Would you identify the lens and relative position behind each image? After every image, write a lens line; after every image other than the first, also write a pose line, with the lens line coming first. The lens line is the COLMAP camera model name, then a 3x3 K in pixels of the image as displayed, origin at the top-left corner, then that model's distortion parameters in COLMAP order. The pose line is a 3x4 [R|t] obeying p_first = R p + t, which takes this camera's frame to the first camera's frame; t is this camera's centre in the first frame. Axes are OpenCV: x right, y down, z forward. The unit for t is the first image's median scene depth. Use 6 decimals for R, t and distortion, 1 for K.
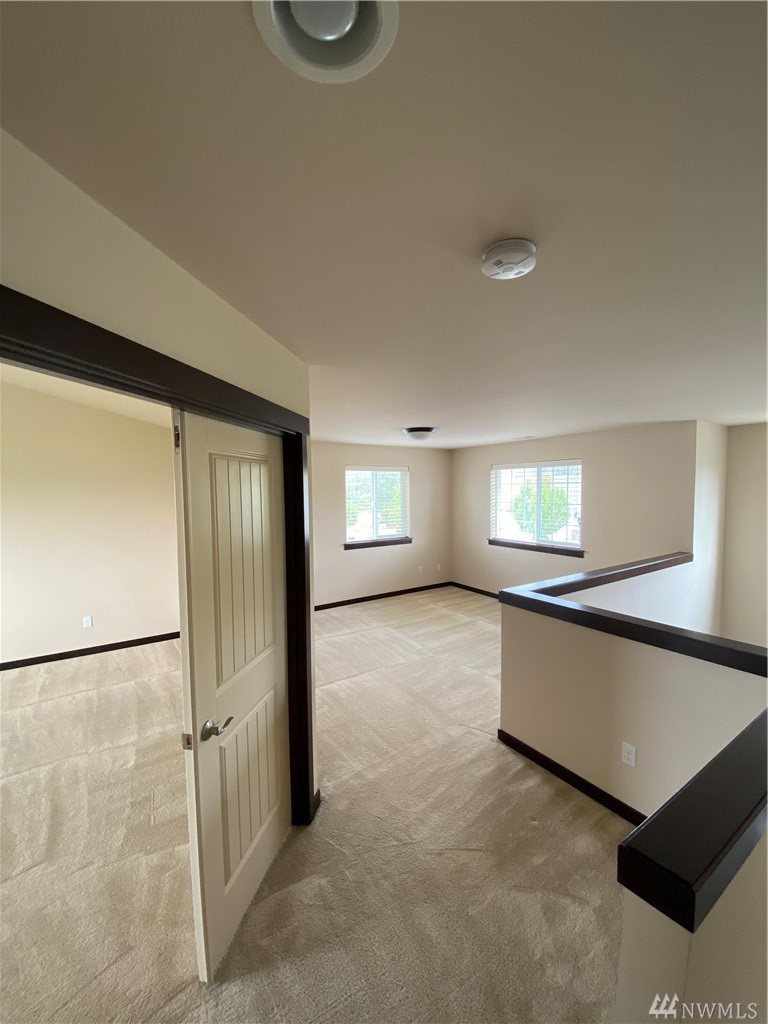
lens RADIAL K [[423.3, 0, 384.0], [0, 423.3, 512.0], [0, 0, 1]] dist [0.001121, -0.000211]
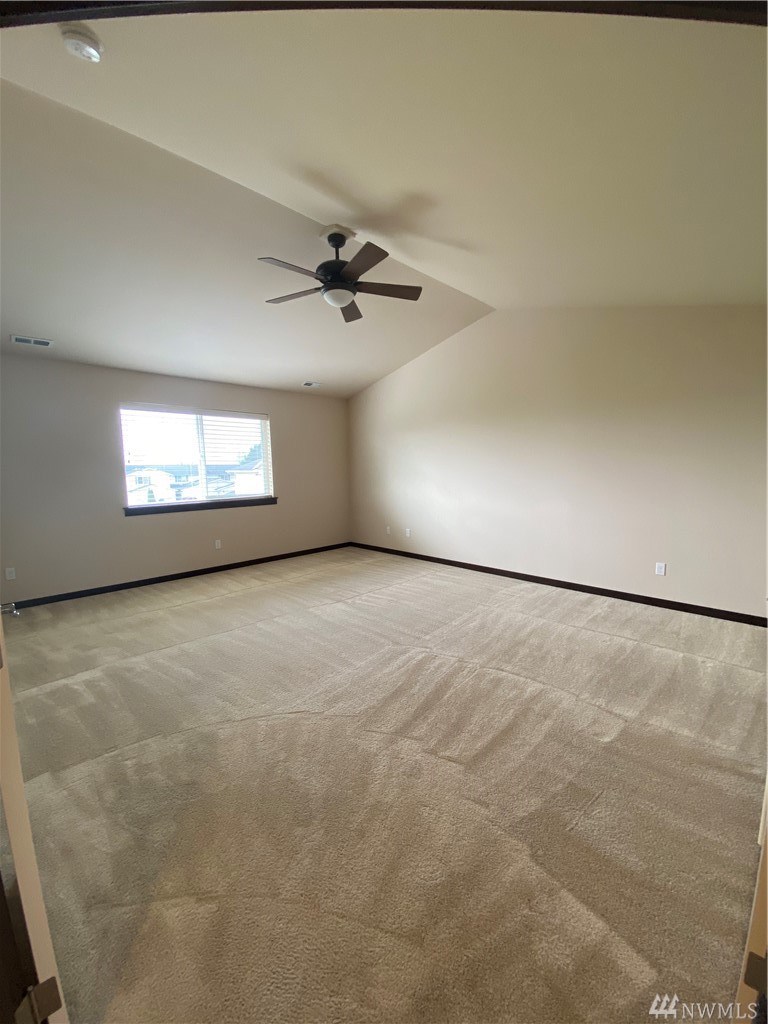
lens RADIAL K [[423.3, 0, 384.0], [0, 423.3, 512.0], [0, 0, 1]] dist [0.001121, -0.000211]
pose [[0.221547, 0.123152, -0.967342, 0.000550], [-0.047304, 0.992183, 0.115481, 0.104509], [0.974002, 0.020175, 0.225640, 0.377150]]
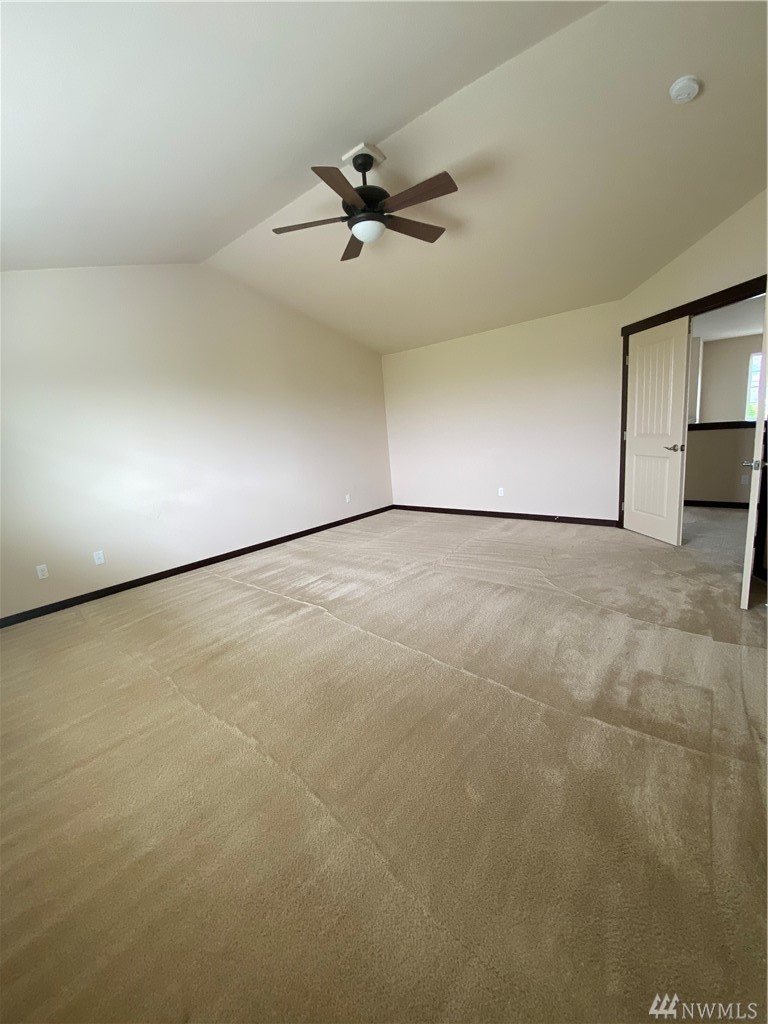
lens RADIAL K [[423.3, 0, 384.0], [0, 423.3, 512.0], [0, 0, 1]] dist [0.001121, -0.000211]
pose [[0.954363, -0.110465, 0.277467, -1.410322], [0.074970, 0.987943, 0.135454, 0.179082], [-0.289085, -0.108470, 0.951138, -0.521413]]
